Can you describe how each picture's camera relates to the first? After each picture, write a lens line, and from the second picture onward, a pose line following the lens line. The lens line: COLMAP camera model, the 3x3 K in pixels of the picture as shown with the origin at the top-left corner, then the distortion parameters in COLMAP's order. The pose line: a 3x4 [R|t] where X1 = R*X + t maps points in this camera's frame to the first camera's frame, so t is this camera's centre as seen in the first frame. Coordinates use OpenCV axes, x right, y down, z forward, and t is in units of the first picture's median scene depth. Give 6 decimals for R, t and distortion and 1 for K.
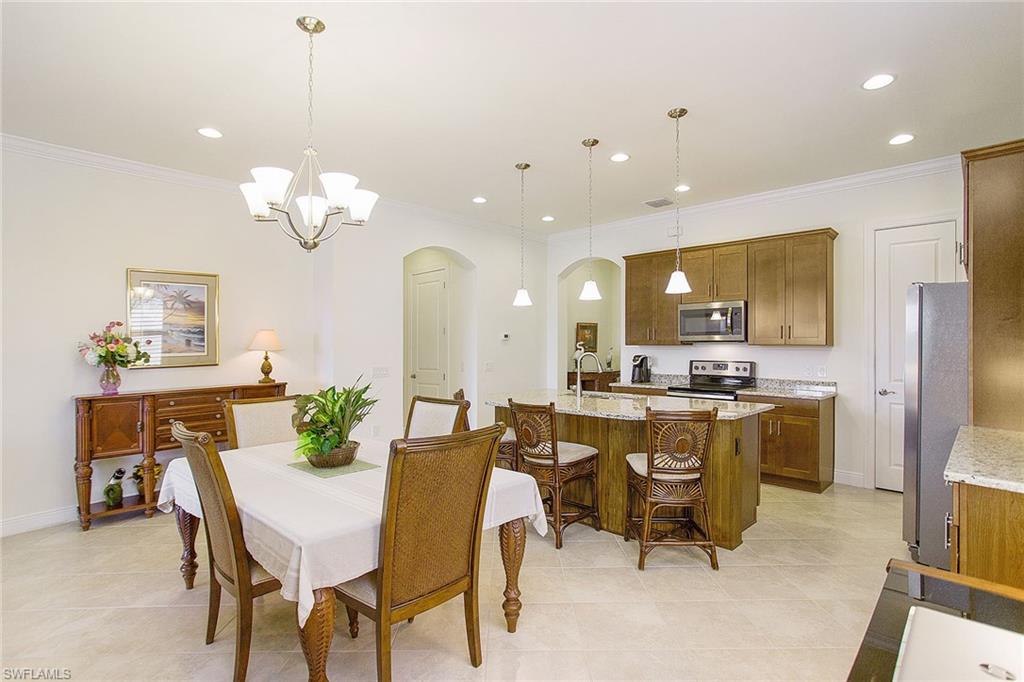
lens RADIAL K [[511.7, 0, 507.5], [0, 511.7, 345.3], [0, 0, 1]] dist [-0.060100, 0.010473]
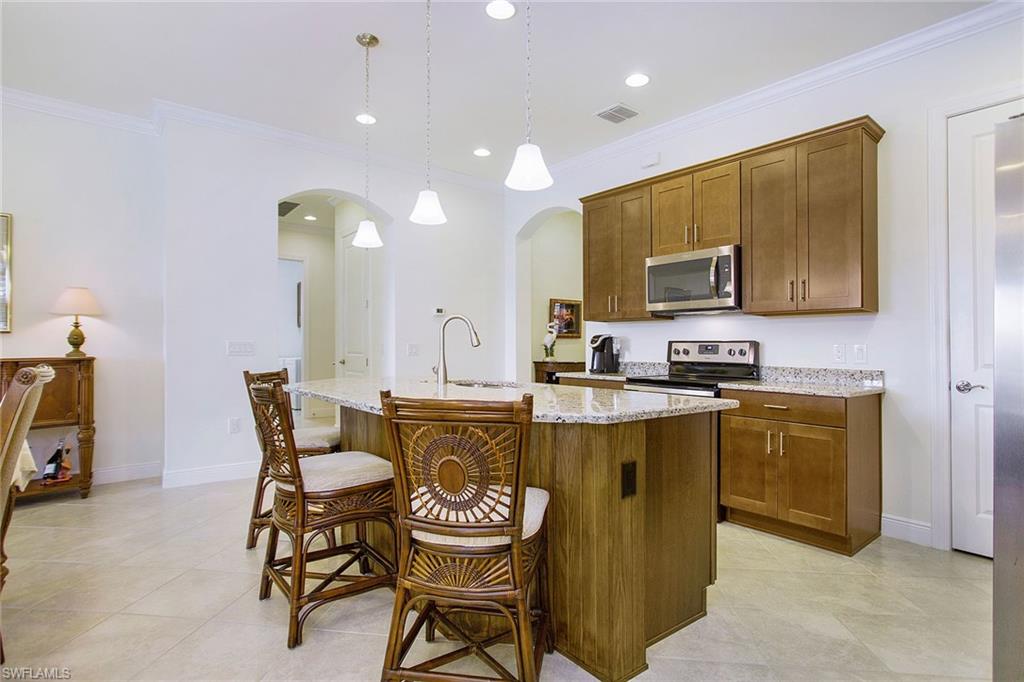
lens RADIAL K [[511.7, 0, 516.4], [0, 511.7, 335.8], [0, 0, 1]] dist [-0.060100, 0.010473]
pose [[0.992804, 0.011028, -0.119245, 0.258951], [-0.014073, 0.999595, -0.024721, 0.046921], [0.118924, 0.026222, 0.992557, 0.311669]]
